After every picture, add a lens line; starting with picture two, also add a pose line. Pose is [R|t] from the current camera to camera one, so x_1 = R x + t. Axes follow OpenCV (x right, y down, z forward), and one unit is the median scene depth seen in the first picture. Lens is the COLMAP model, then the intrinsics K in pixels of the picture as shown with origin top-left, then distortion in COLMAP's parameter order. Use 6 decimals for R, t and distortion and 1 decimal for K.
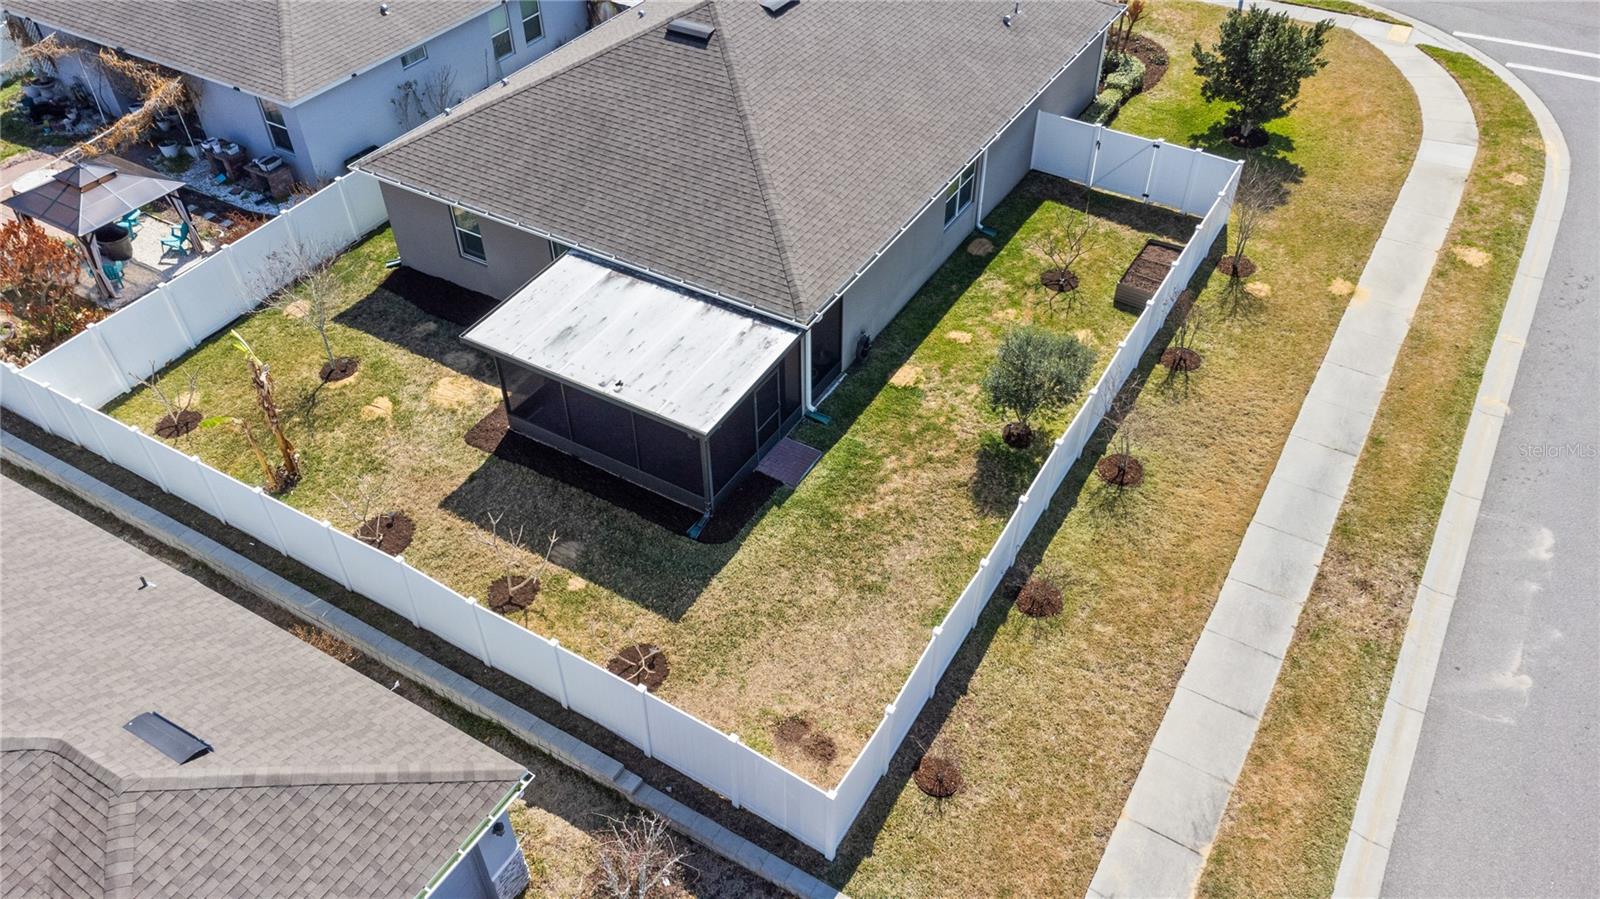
lens RADIAL K [[1178.9, 0, 800.0], [0, 1178.9, 449.5], [0, 0, 1]] dist [0.059946, 0.002170]
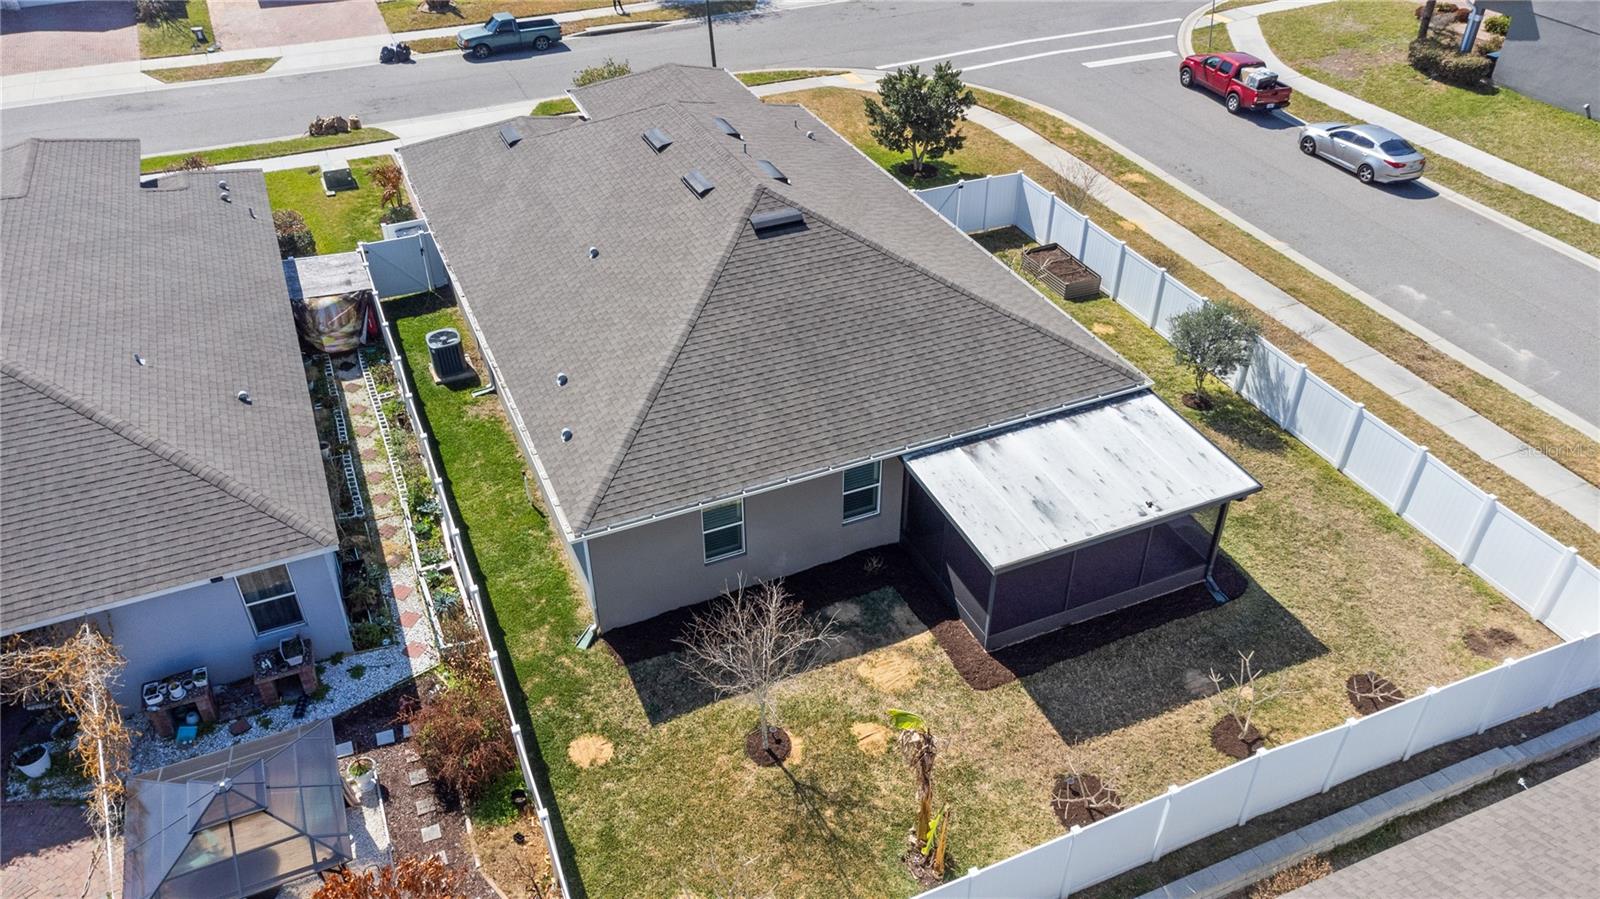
lens RADIAL K [[1178.9, 0, 800.0], [0, 1178.9, 449.5], [0, 0, 1]] dist [0.059946, 0.002170]
pose [[0.575786, -0.474797, 0.665611, -0.866122], [0.542874, 0.830759, 0.122988, -0.338228], [-0.611357, 0.290528, 0.736095, 0.393376]]
